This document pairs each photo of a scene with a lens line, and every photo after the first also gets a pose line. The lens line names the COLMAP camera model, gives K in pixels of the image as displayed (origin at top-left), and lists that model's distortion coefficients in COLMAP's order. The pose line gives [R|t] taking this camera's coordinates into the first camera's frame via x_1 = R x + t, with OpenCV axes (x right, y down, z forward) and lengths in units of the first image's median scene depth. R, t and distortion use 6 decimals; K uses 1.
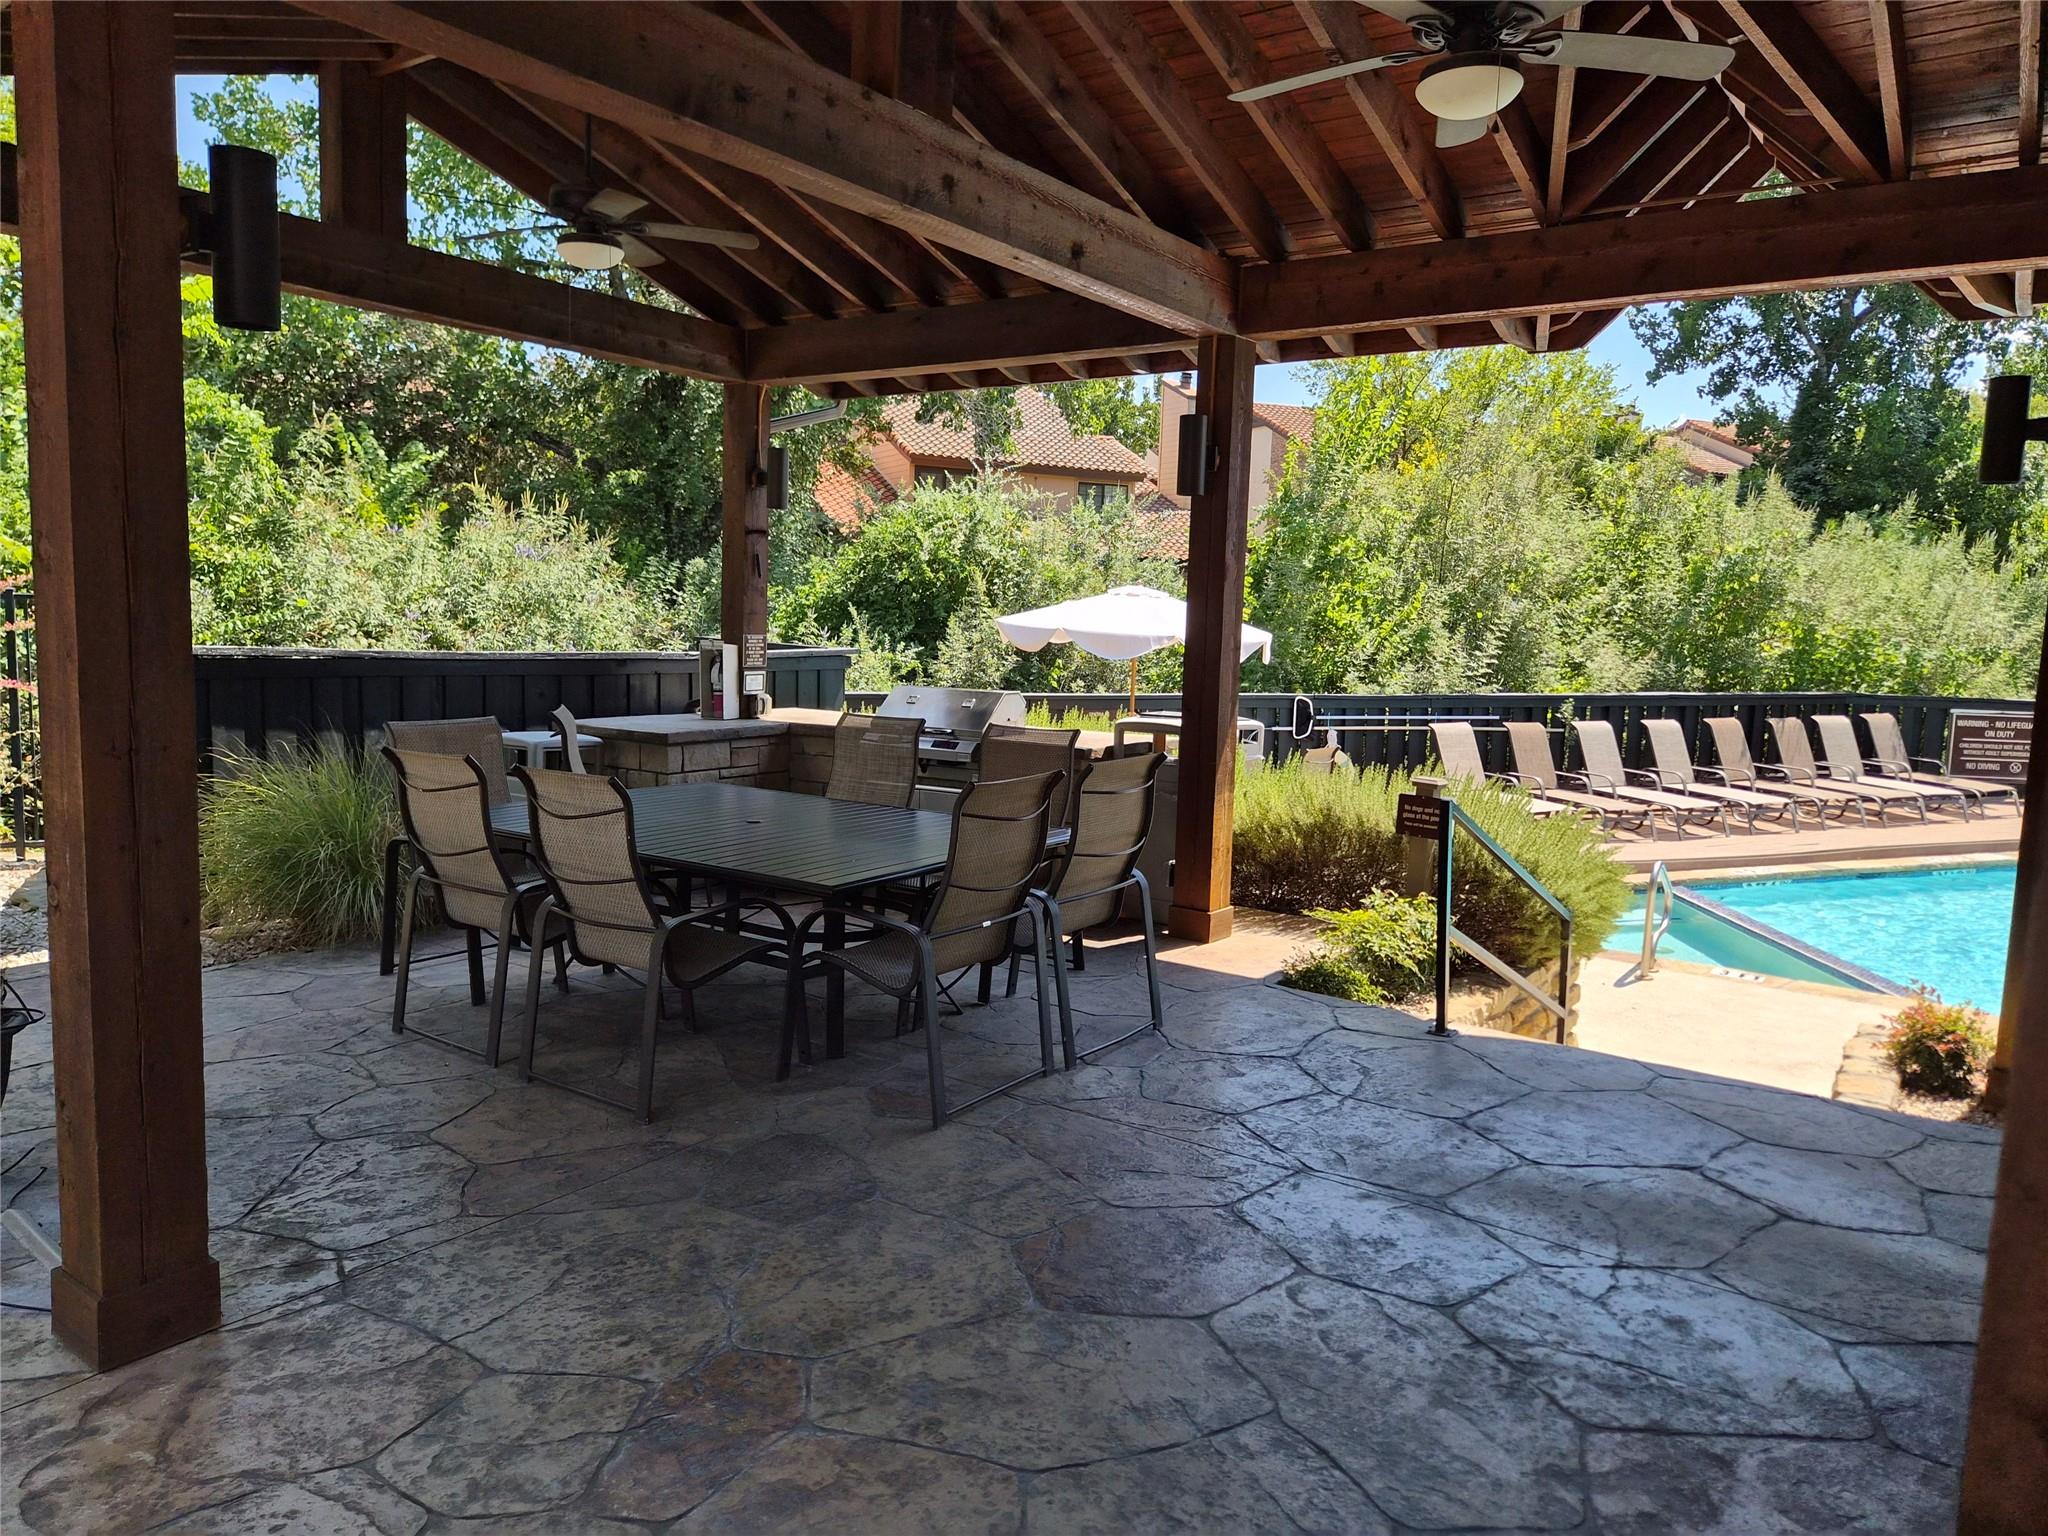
lens RADIAL K [[1378.8, 0, 1024.5], [0, 1378.8, 755.4], [0, 0, 1]] dist [0.061035, -0.036399]
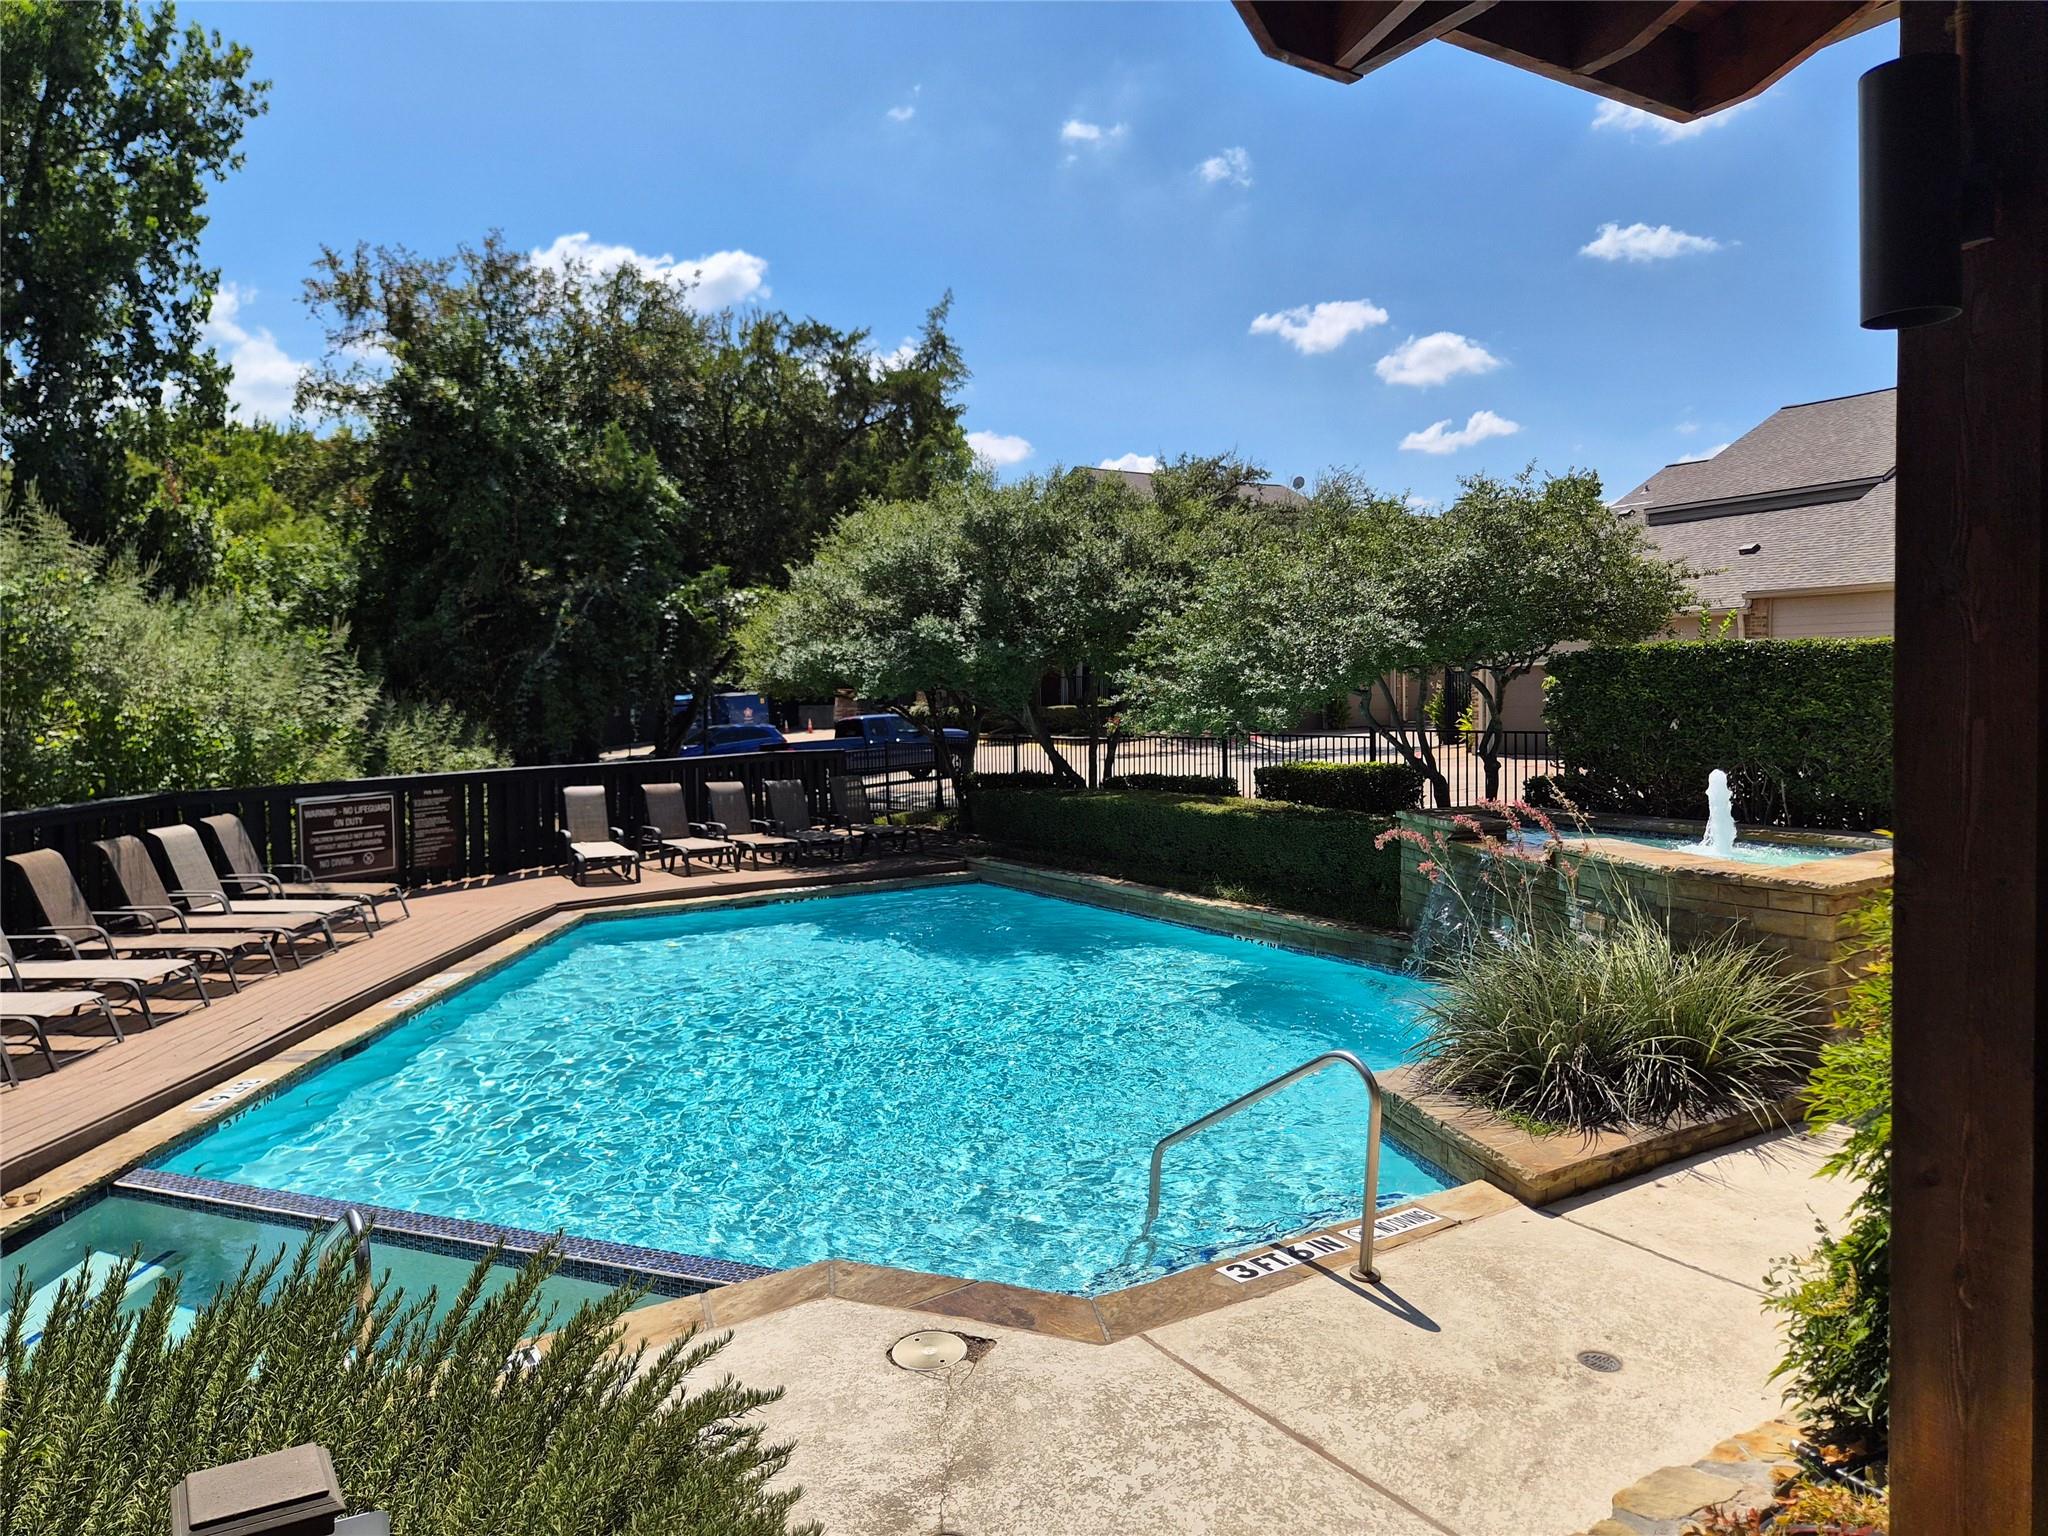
lens RADIAL K [[1378.8, 0, 1024.5], [0, 1378.8, 755.4], [0, 0, 1]] dist [0.061035, -0.036399]
pose [[0.364340, -0.081445, 0.927698, 0.059321], [0.128634, 0.991021, 0.036485, -0.033282], [-0.922339, 0.106041, 0.371546, 0.302234]]
